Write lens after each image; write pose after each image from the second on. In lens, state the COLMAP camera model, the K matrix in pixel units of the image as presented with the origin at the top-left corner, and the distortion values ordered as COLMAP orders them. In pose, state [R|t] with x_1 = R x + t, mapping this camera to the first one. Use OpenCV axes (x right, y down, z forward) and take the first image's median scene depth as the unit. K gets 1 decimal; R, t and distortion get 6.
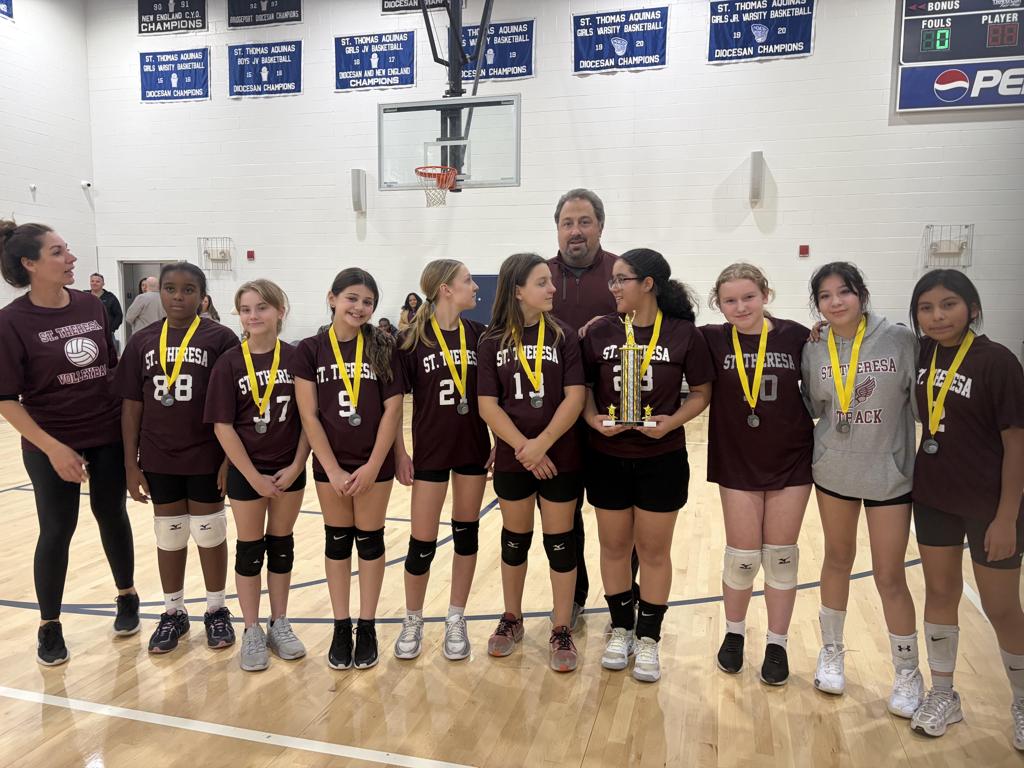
lens RADIAL K [[794.6, 0, 512.8], [0, 794.6, 407.5], [0, 0, 1]] dist [0.027594, -0.020332]
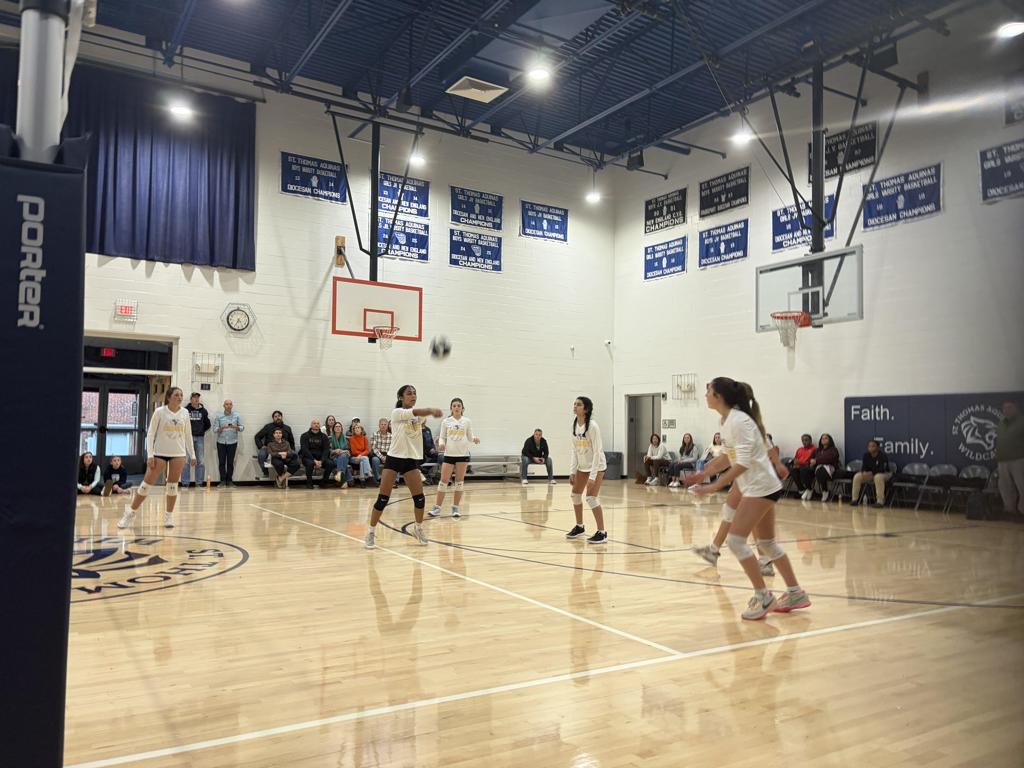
lens RADIAL K [[777.3, 0, 489.8], [0, 777.3, 394.5], [0, 0, 1]] dist [0.059471, -0.054091]
pose [[0.730929, -0.033958, -0.681609, 0.267301], [-0.087626, 0.985824, -0.143081, 0.028791], [0.676805, 0.164309, 0.717592, -0.119169]]
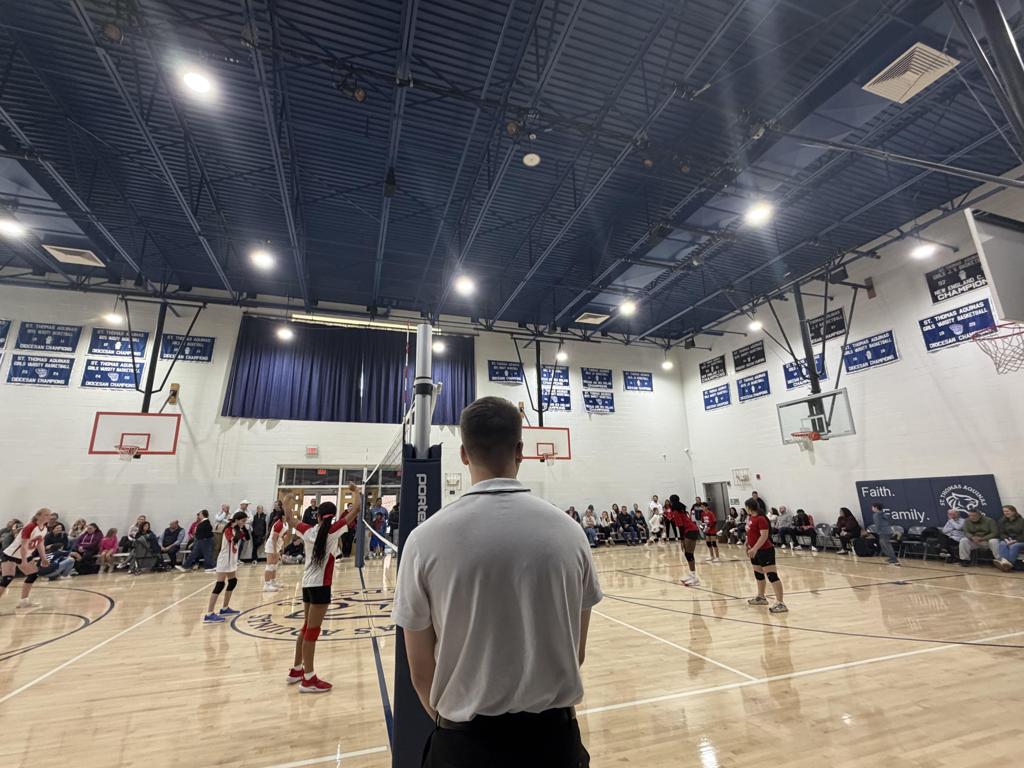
lens RADIAL K [[466.8, 0, 510.3], [0, 466.8, 384.6], [0, 0, 1]] dist [0.007206, -0.002990]
pose [[0.567770, -0.229729, -0.790482, 0.296441], [-0.069040, 0.943598, -0.323816, 0.010016], [0.820287, 0.238428, 0.519886, -0.155577]]
